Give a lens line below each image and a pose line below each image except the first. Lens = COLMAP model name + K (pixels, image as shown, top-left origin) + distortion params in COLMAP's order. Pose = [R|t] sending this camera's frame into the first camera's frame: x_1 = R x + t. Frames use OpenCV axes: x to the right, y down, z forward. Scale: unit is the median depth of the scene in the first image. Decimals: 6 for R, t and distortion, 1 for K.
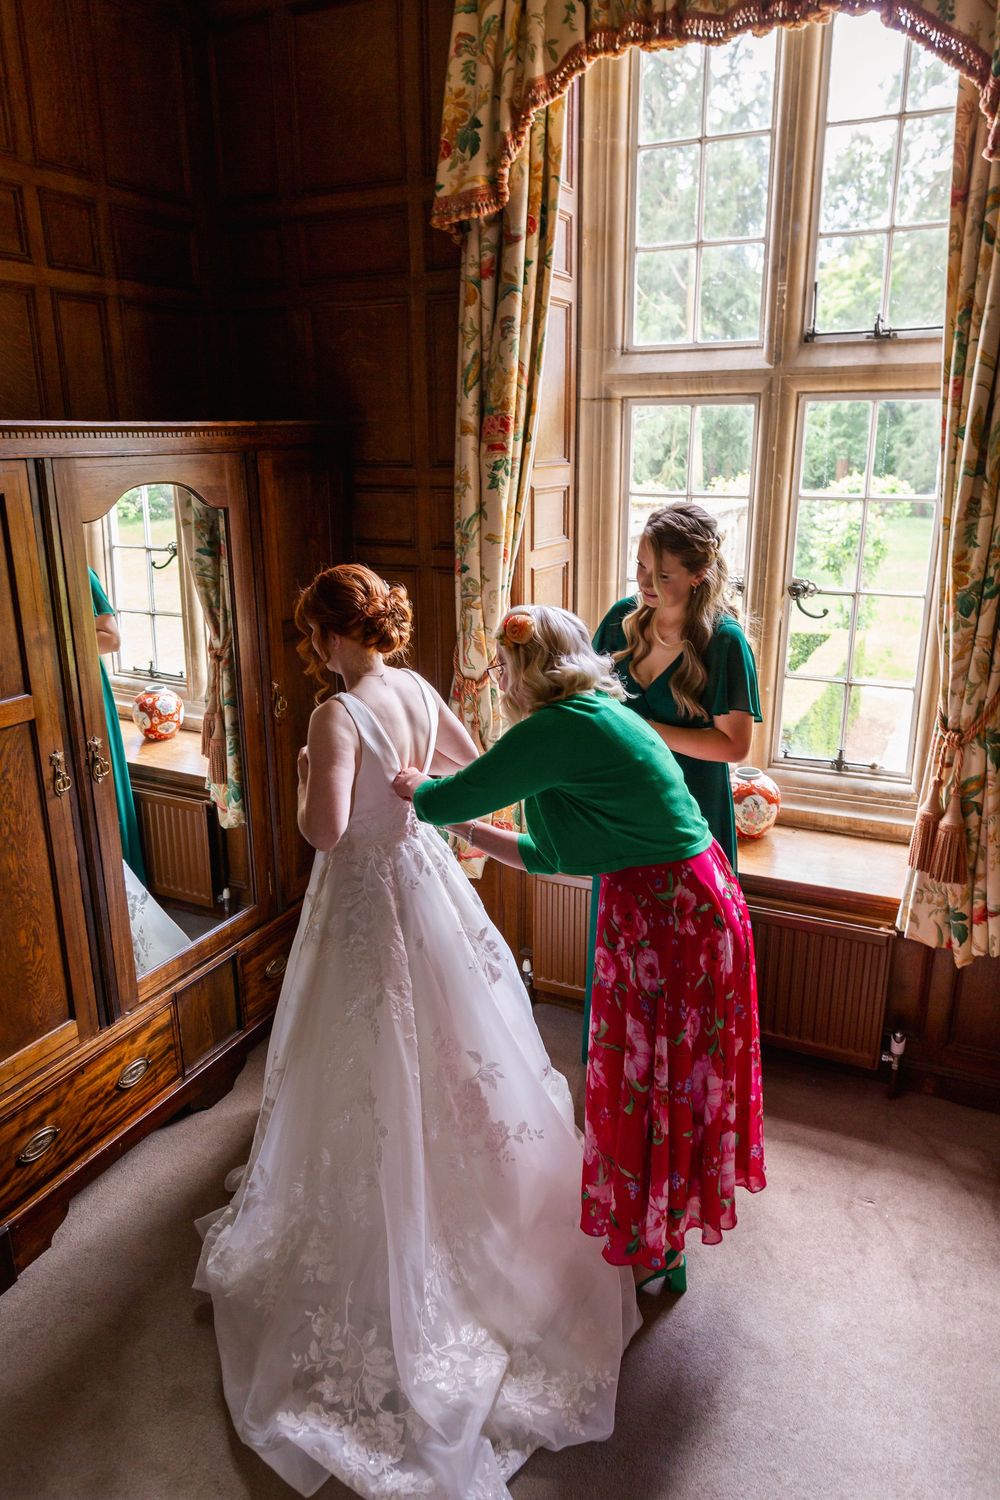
lens RADIAL K [[1013.3, 0, 497.2], [0, 1013.3, 787.8], [0, 0, 1]] dist [-0.001547, 0.002610]
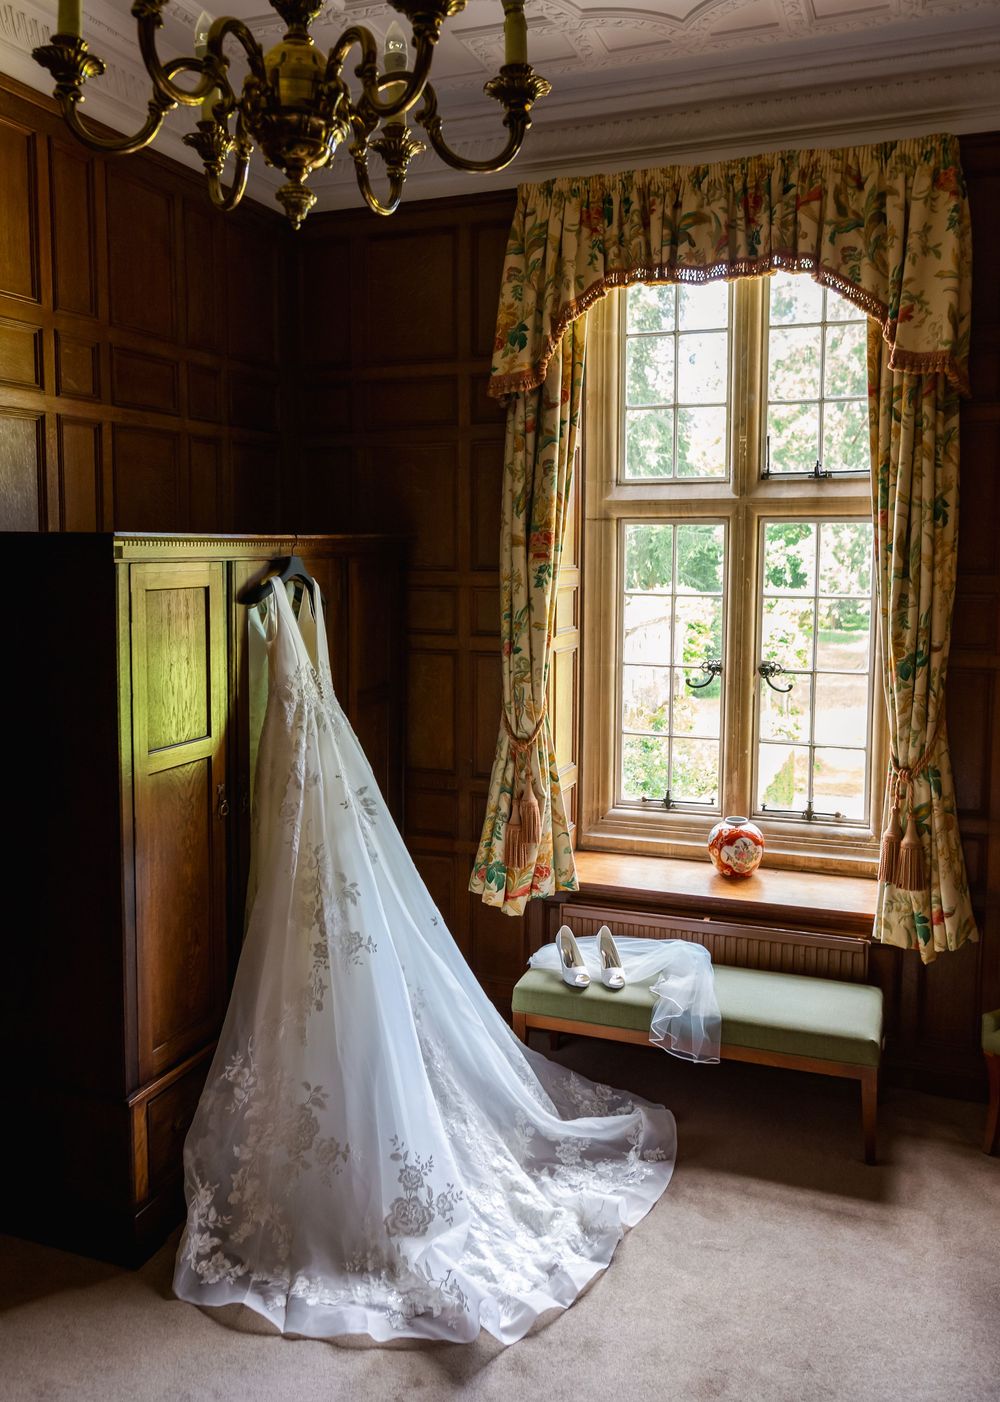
lens RADIAL K [[1122.9, 0, 500.0], [0, 1122.9, 701.0], [0, 0, 1]] dist [0.001382, -0.001692]
pose [[0.995010, -0.006278, 0.099577, -0.198235], [0.025591, 0.980691, -0.193882, 0.120852], [-0.096437, 0.195463, 0.975958, -0.353989]]
